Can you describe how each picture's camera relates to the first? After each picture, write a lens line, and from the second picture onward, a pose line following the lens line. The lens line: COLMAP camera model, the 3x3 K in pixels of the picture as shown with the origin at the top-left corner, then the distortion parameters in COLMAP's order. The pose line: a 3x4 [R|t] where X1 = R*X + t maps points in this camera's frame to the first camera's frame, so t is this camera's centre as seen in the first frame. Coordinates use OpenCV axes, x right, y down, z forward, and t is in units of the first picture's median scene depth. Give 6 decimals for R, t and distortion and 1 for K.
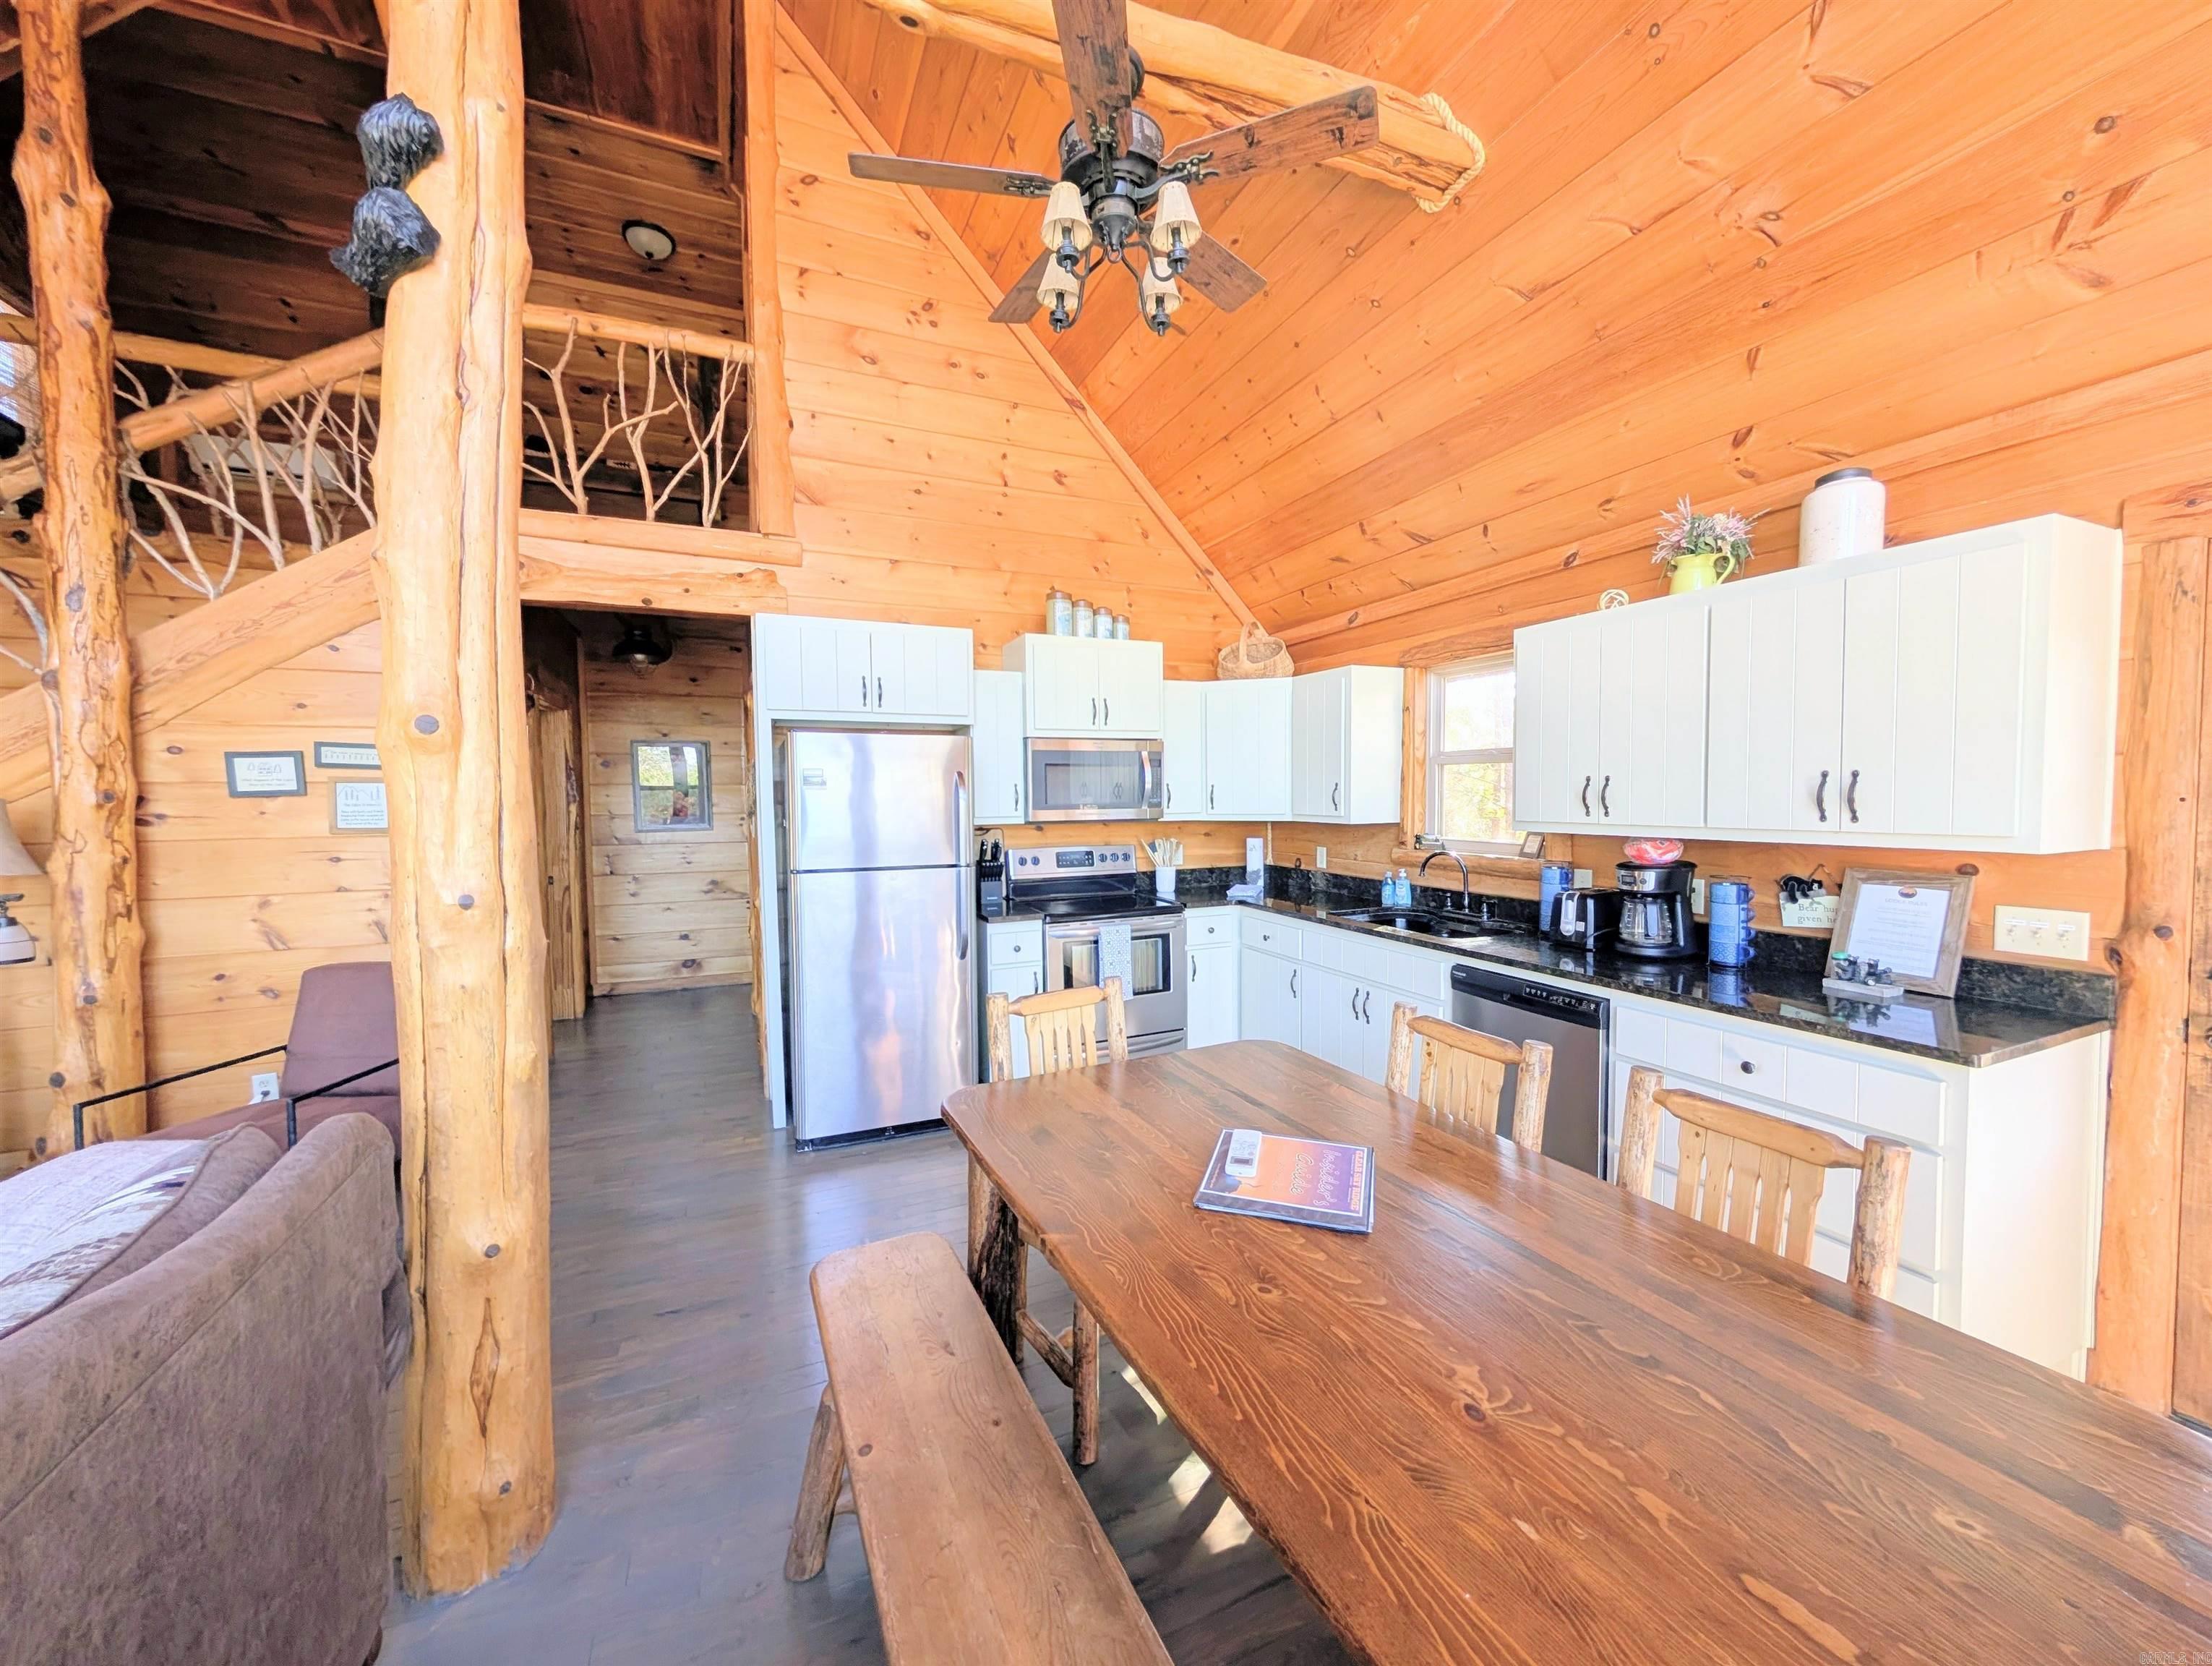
lens RADIAL K [[834.5, 0, 1106.0], [0, 834.5, 833.0], [0, 0, 1]] dist [-0.000665, 0.000254]
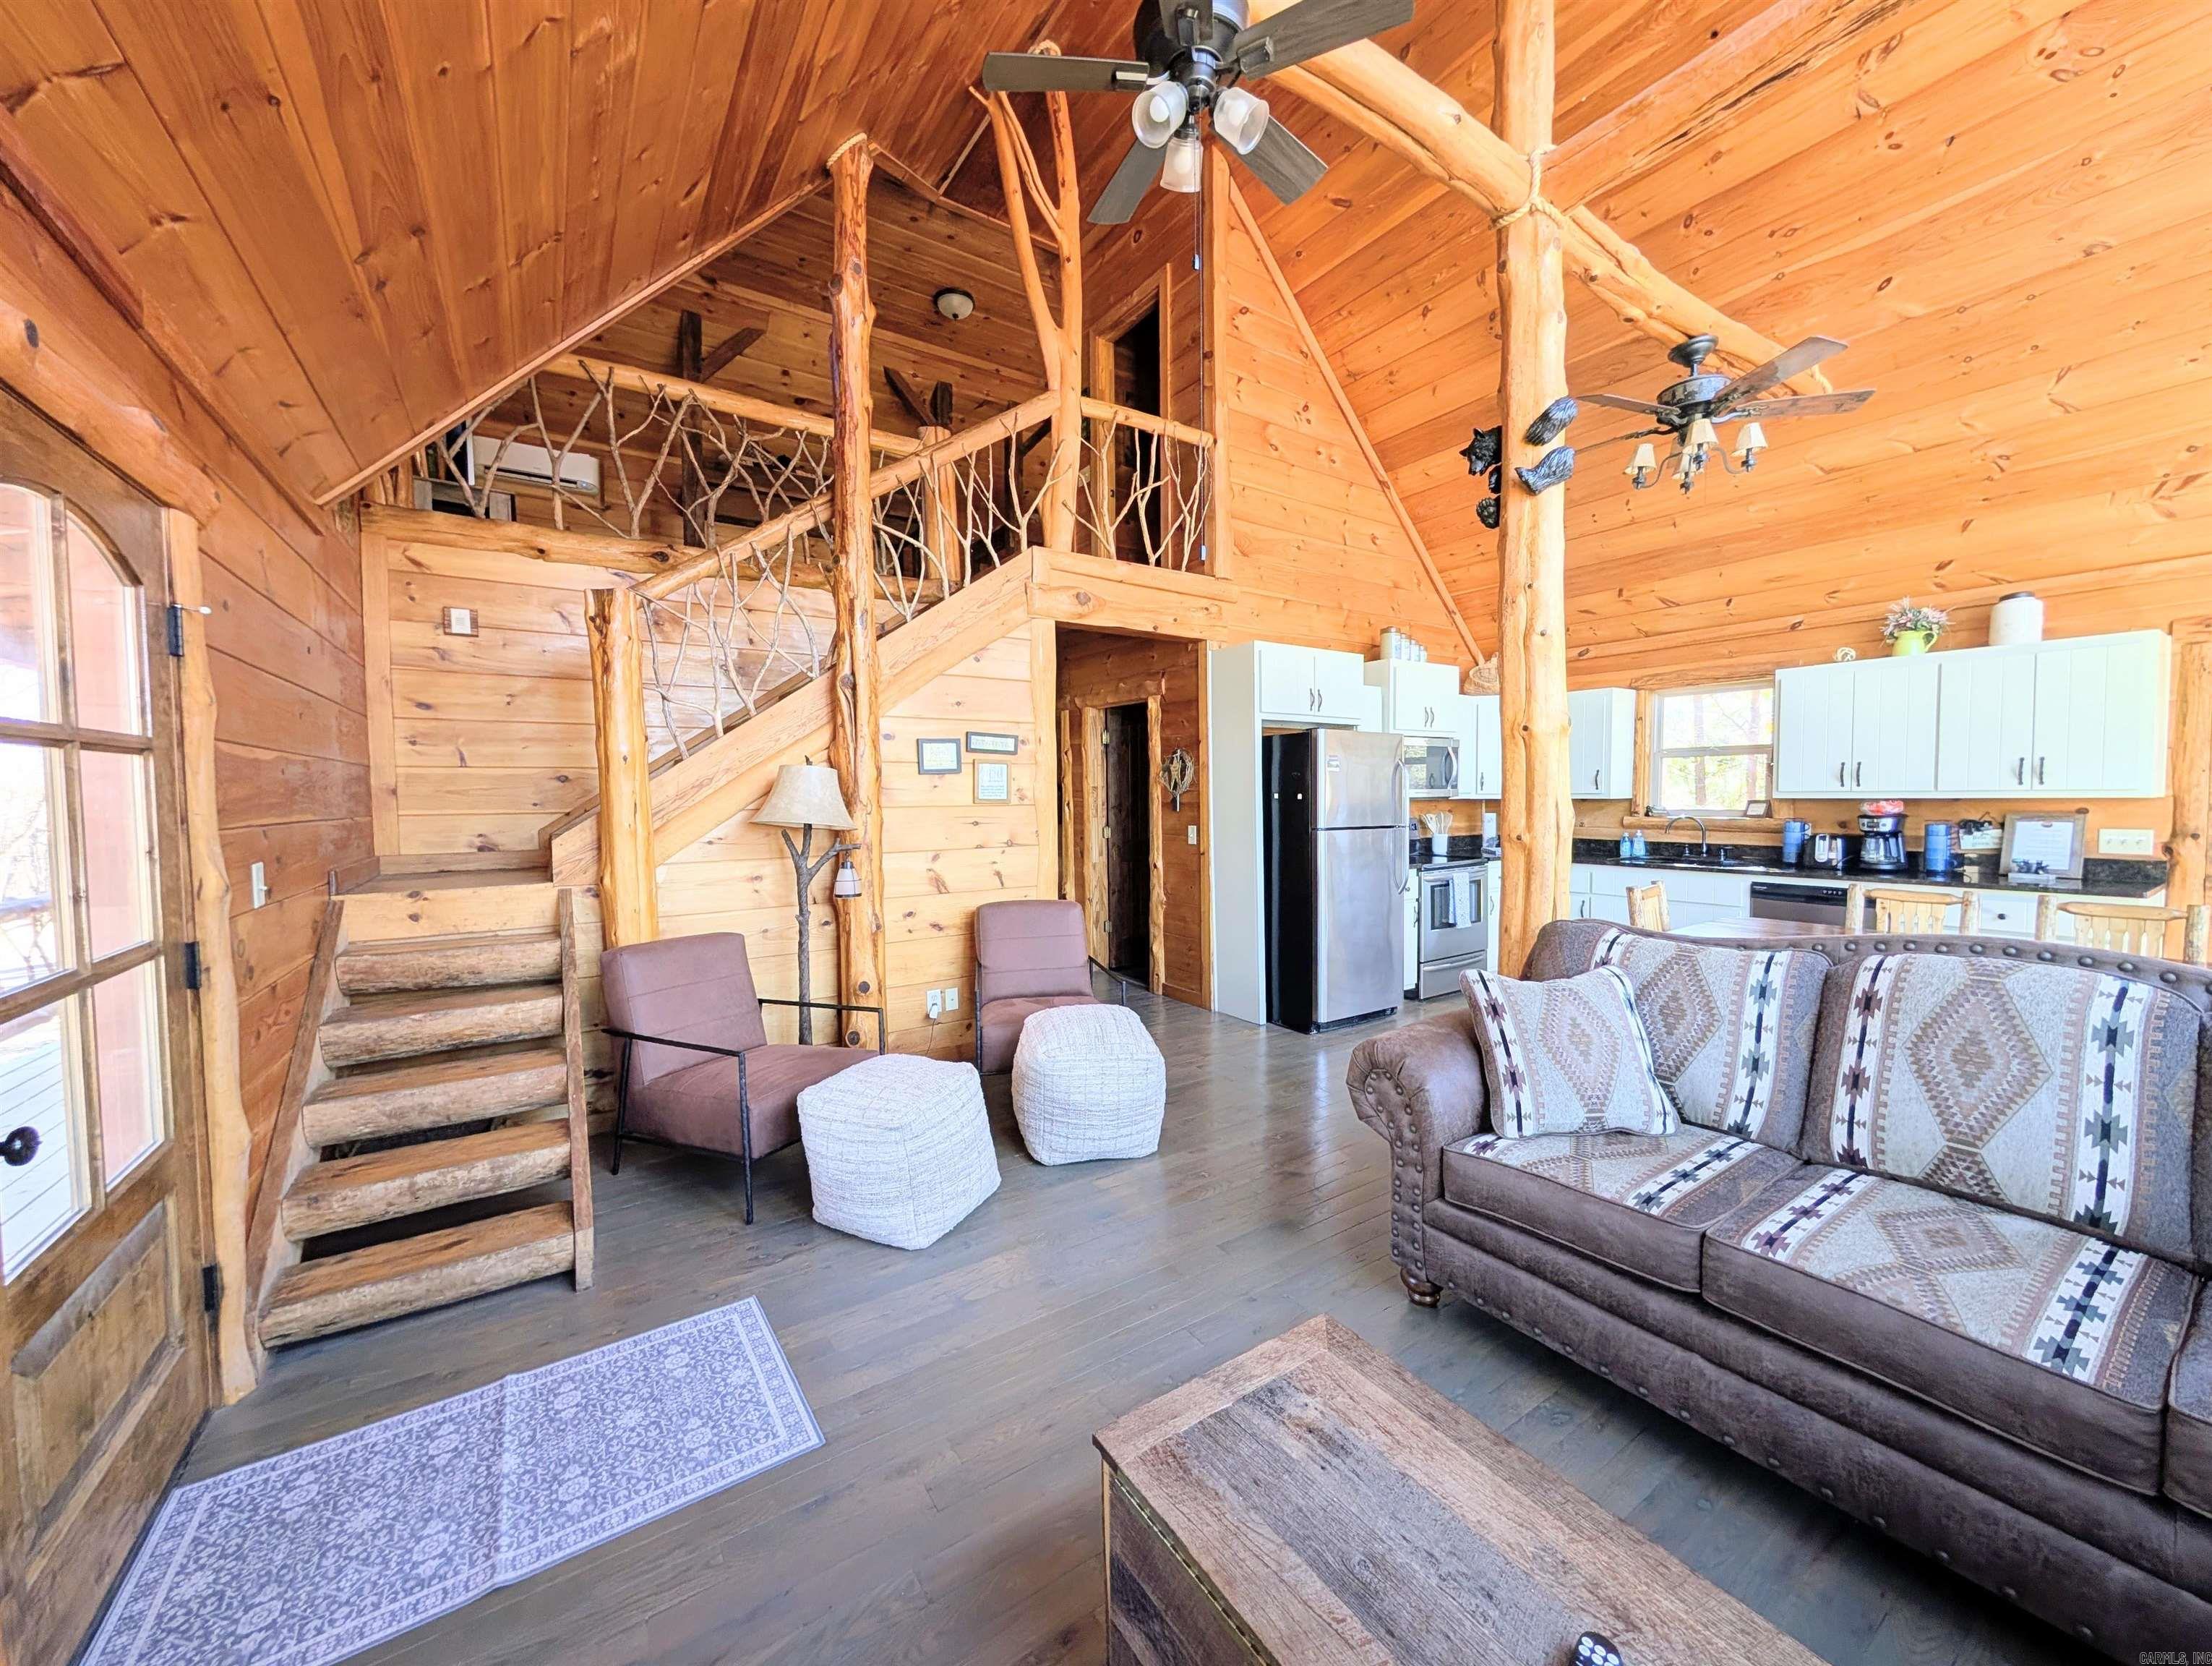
lens RADIAL K [[834.5, 0, 1106.0], [0, 834.5, 833.0], [0, 0, 1]] dist [-0.000665, 0.000254]
pose [[0.985124, -0.008318, 0.171646, -1.089327], [0.008932, 0.999956, -0.002803, 0.060160], [-0.171615, 0.004295, 0.985155, -0.349759]]
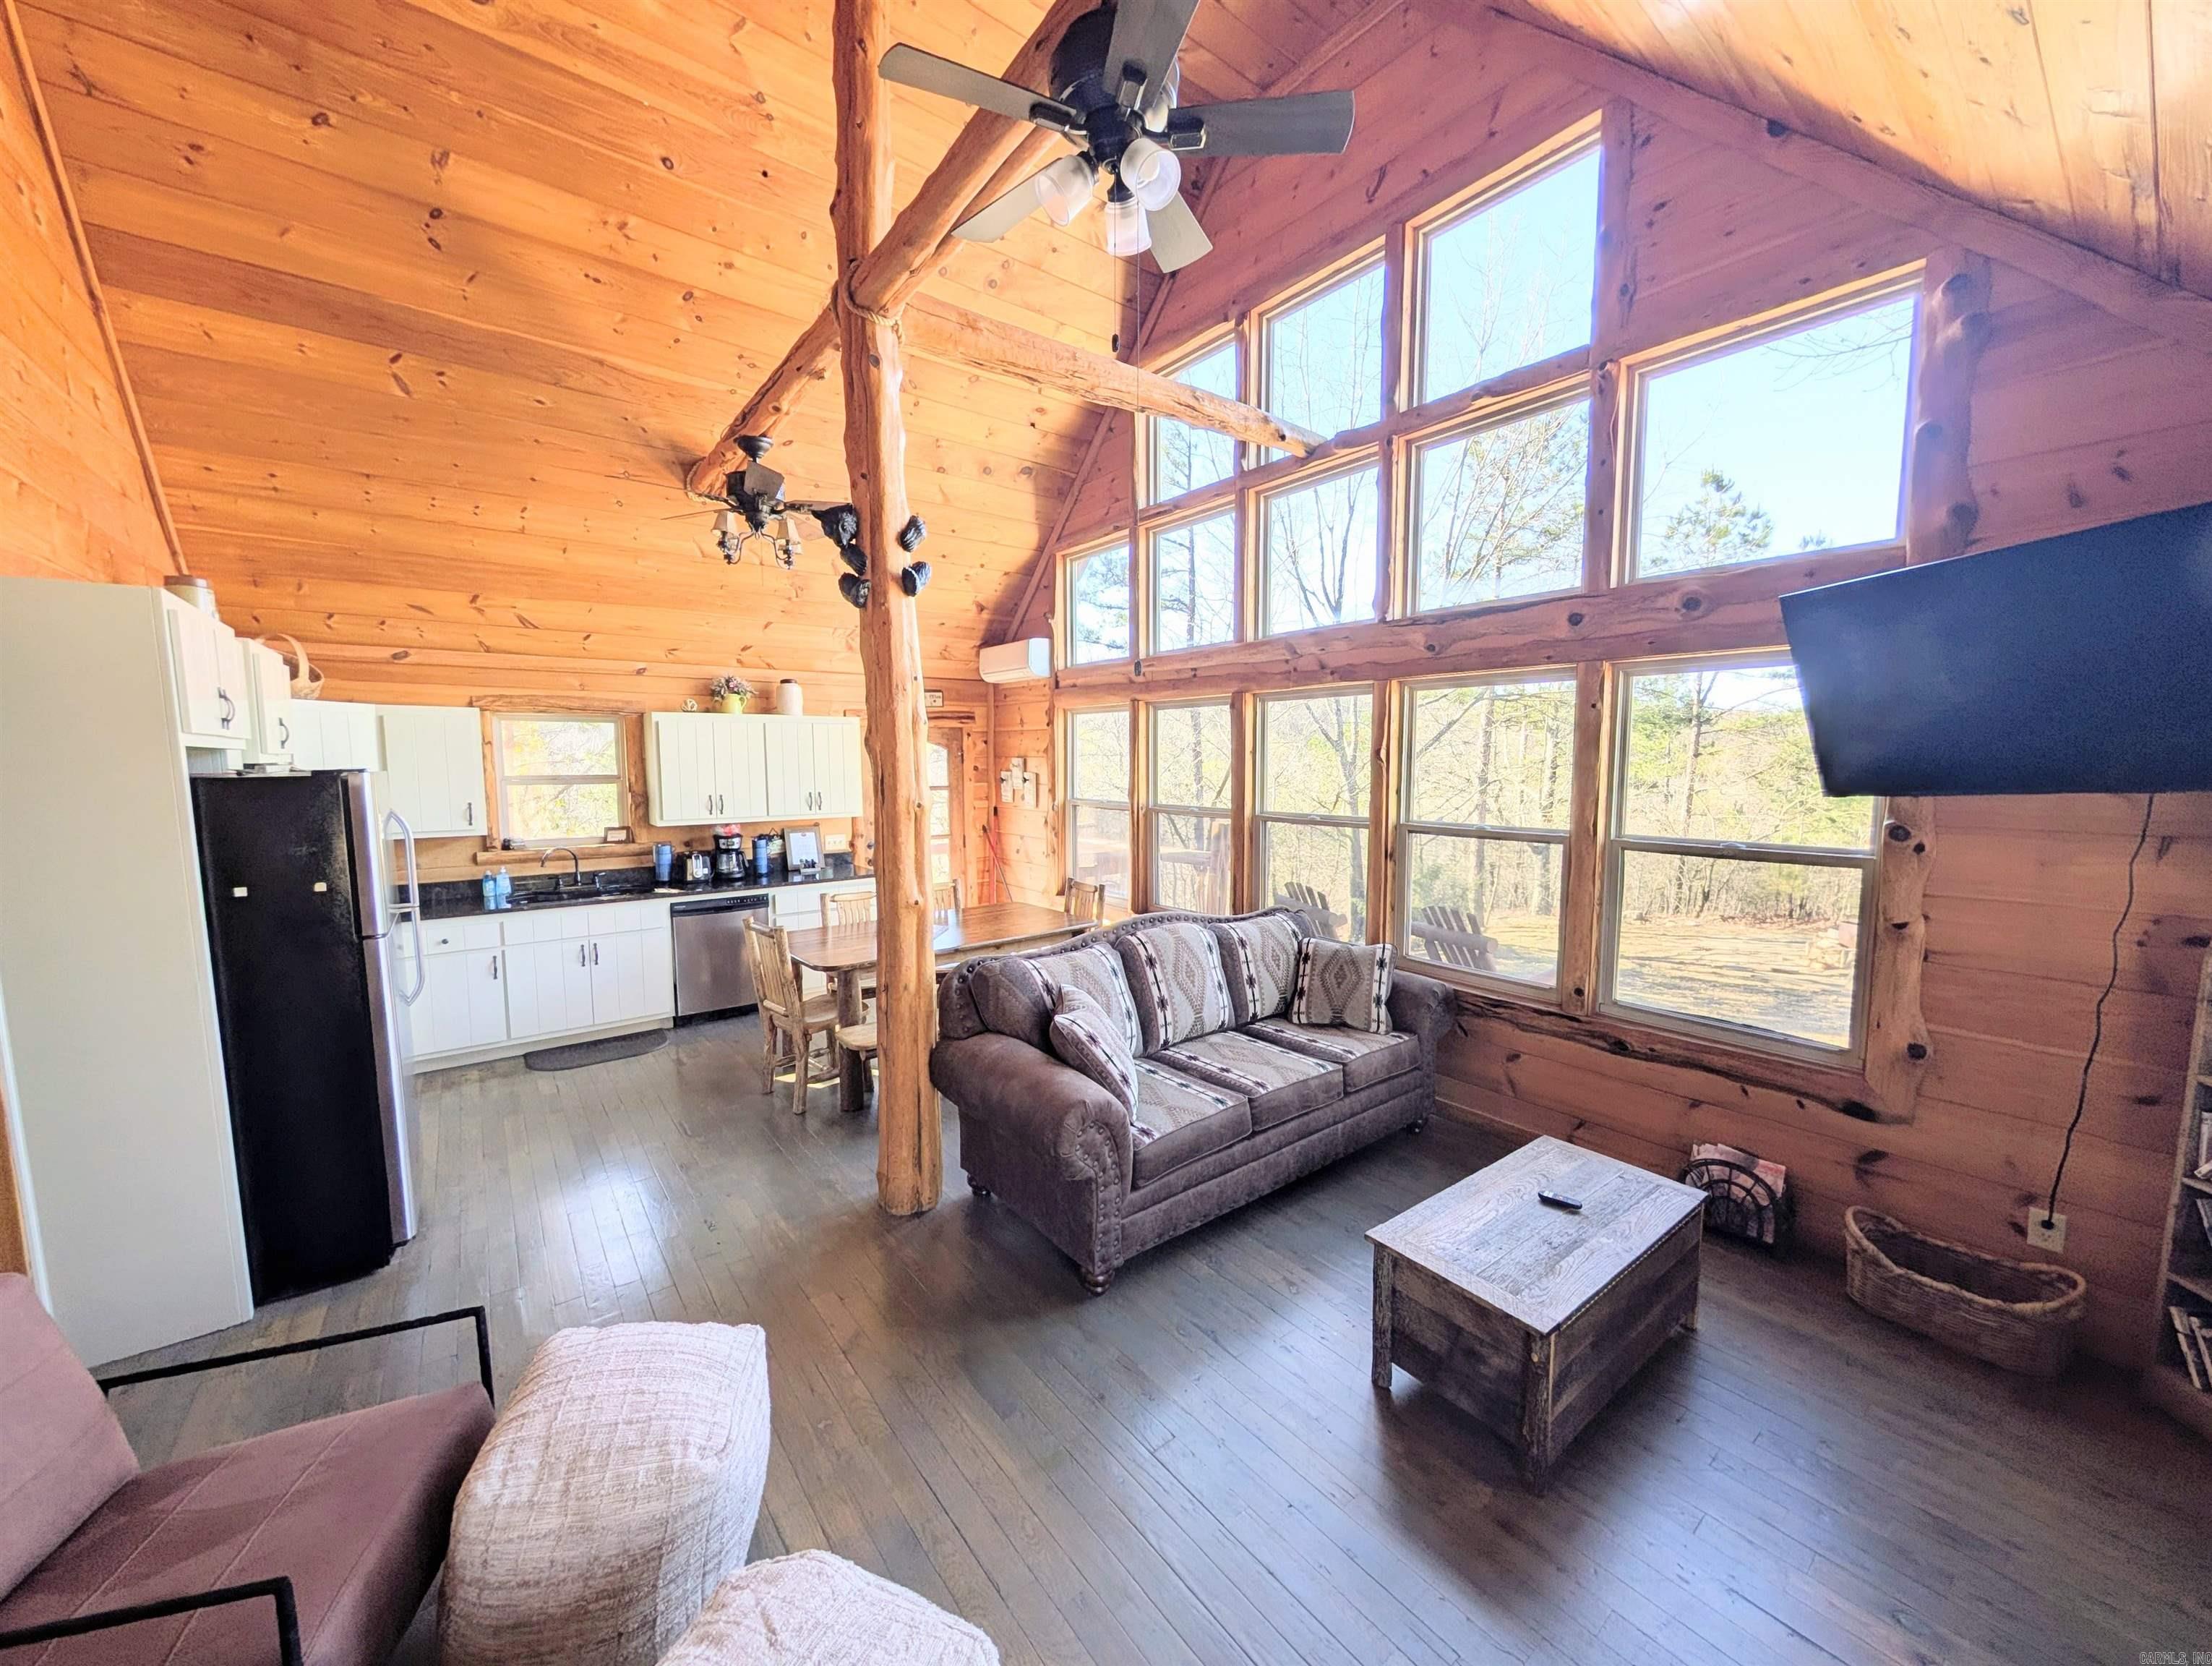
lens RADIAL K [[834.5, 0, 1106.0], [0, 834.5, 833.0], [0, 0, 1]] dist [-0.000665, 0.000254]
pose [[-0.246147, -0.079389, 0.965976, -1.552162], [0.052211, 0.994107, 0.095005, -0.114299], [-0.967825, 0.073820, -0.240551, 0.547255]]
